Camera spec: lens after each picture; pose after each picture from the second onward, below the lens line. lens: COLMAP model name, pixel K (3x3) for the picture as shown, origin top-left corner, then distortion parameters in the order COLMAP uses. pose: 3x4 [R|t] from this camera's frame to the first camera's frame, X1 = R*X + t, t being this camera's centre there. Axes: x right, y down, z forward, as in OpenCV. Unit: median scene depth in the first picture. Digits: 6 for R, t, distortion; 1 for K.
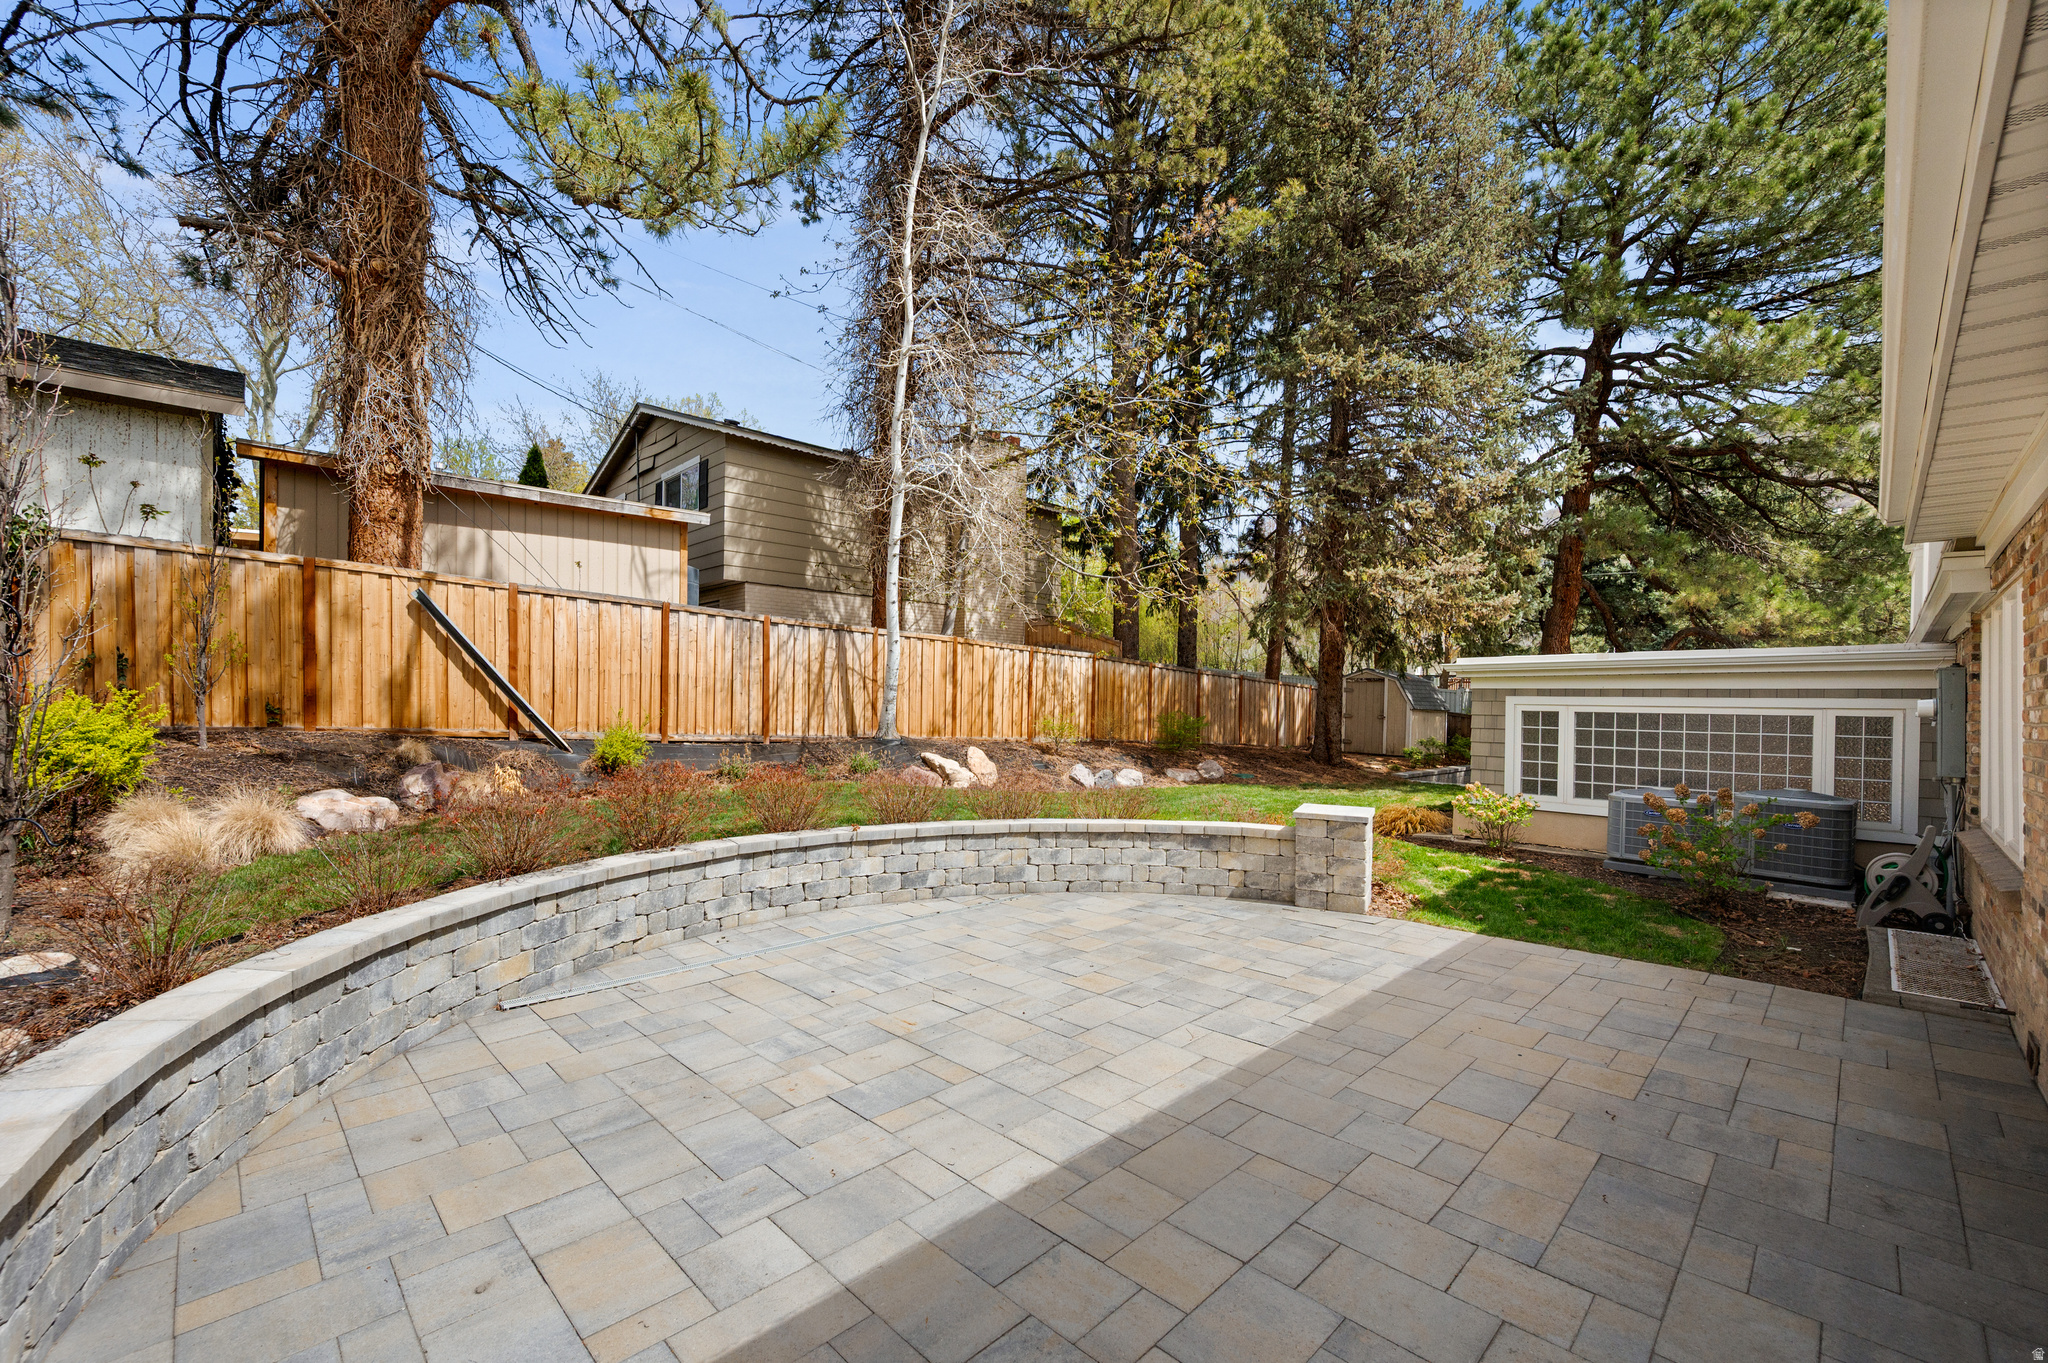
lens RADIAL K [[817.8, 0, 1012.9], [0, 817.8, 691.6], [0, 0, 1]] dist [0.001507, 0.000656]
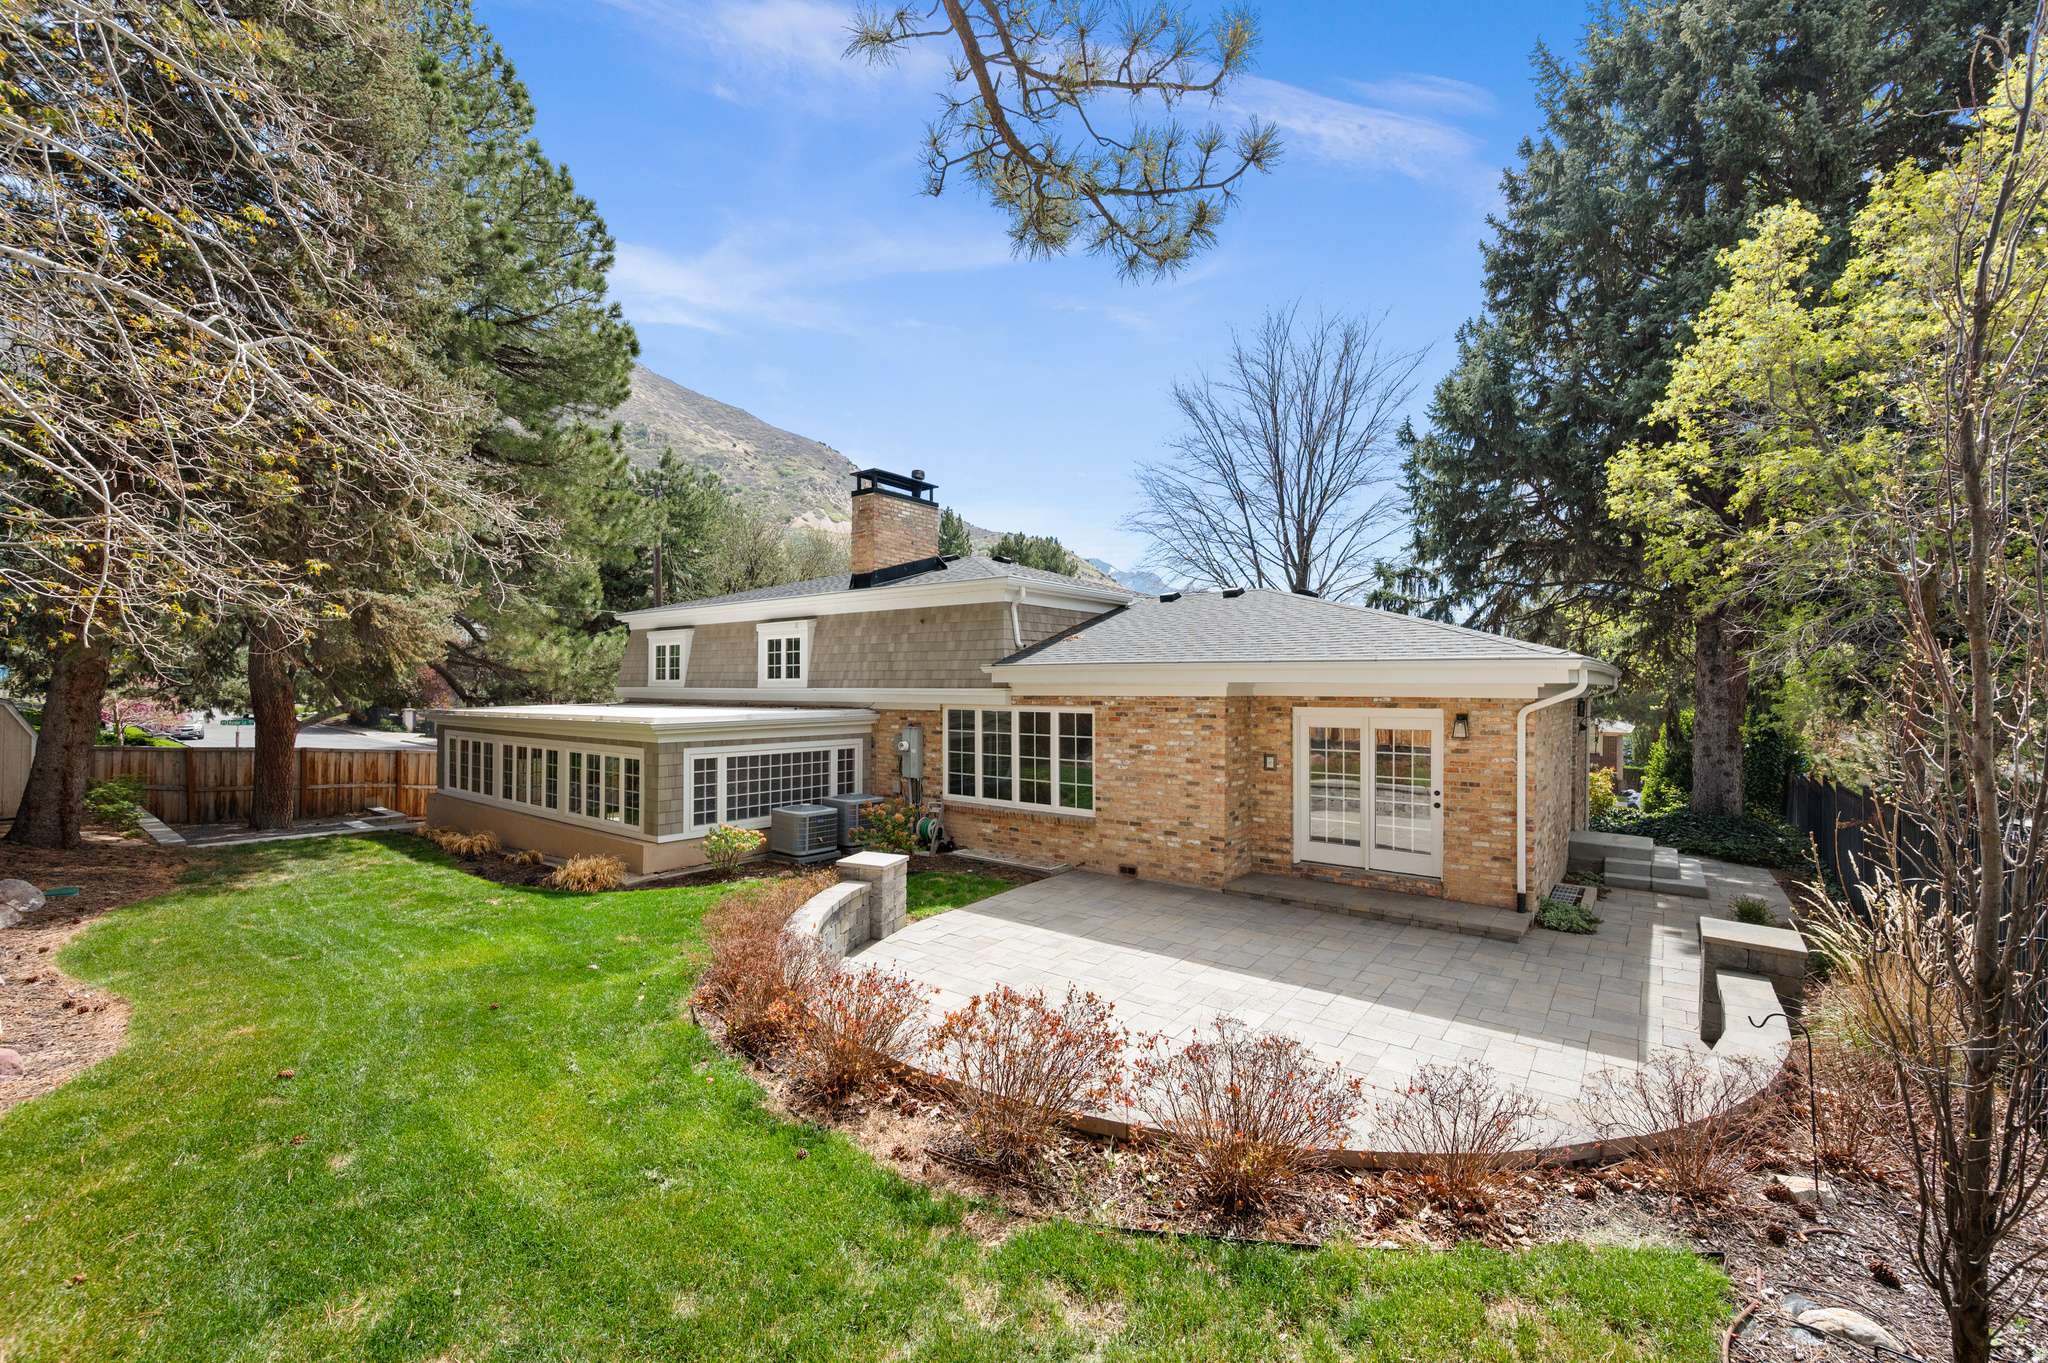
lens RADIAL K [[817.8, 0, 1012.9], [0, 817.8, 691.6], [0, 0, 1]] dist [0.001507, 0.000656]
pose [[-0.126627, -0.017630, 0.991794, -0.752082], [-0.013380, 0.999781, 0.016064, -0.119291], [-0.991860, -0.011237, -0.126836, 0.772508]]
